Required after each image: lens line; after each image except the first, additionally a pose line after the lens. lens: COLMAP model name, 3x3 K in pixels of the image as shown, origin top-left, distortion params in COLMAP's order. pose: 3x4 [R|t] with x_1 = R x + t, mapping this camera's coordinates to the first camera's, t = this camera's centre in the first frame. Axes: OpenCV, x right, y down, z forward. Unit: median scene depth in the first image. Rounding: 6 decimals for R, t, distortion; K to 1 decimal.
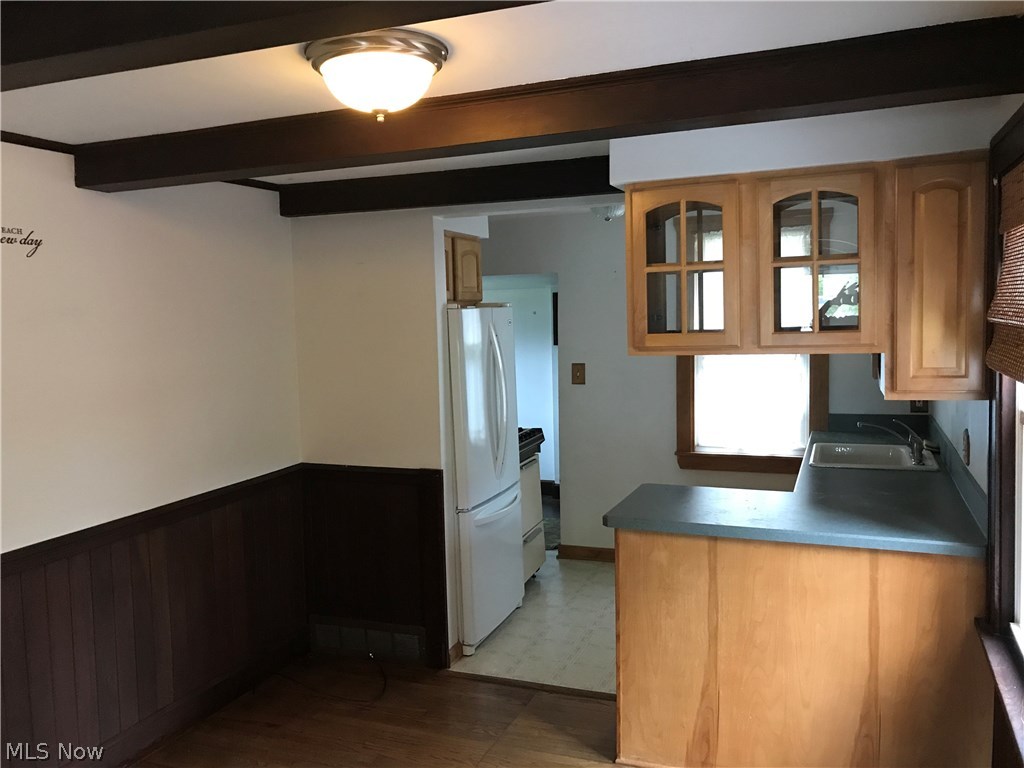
lens RADIAL K [[845.2, 0, 514.1], [0, 845.2, 388.6], [0, 0, 1]] dist [0.064714, -0.060730]
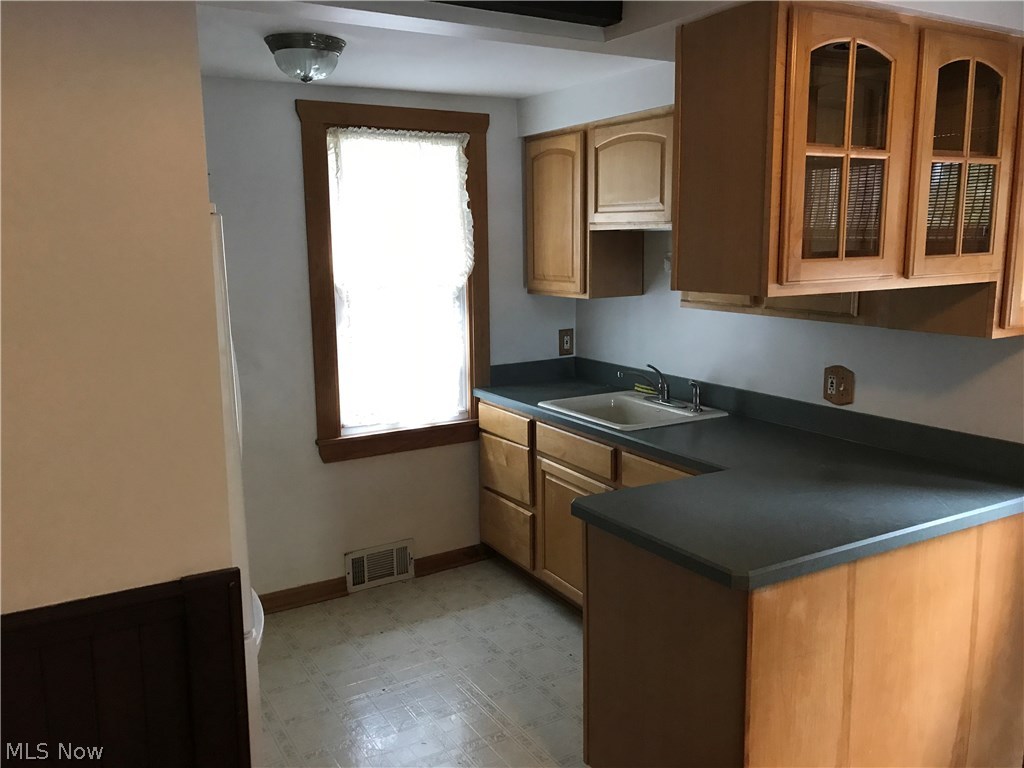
lens RADIAL K [[845.2, 0, 510.8], [0, 845.2, 375.1], [0, 0, 1]] dist [0.064714, -0.060730]
pose [[0.614389, -0.104880, 0.782001, -0.453720], [0.067410, 0.994479, 0.080416, -0.045280], [-0.786118, 0.003308, 0.618067, 0.783195]]
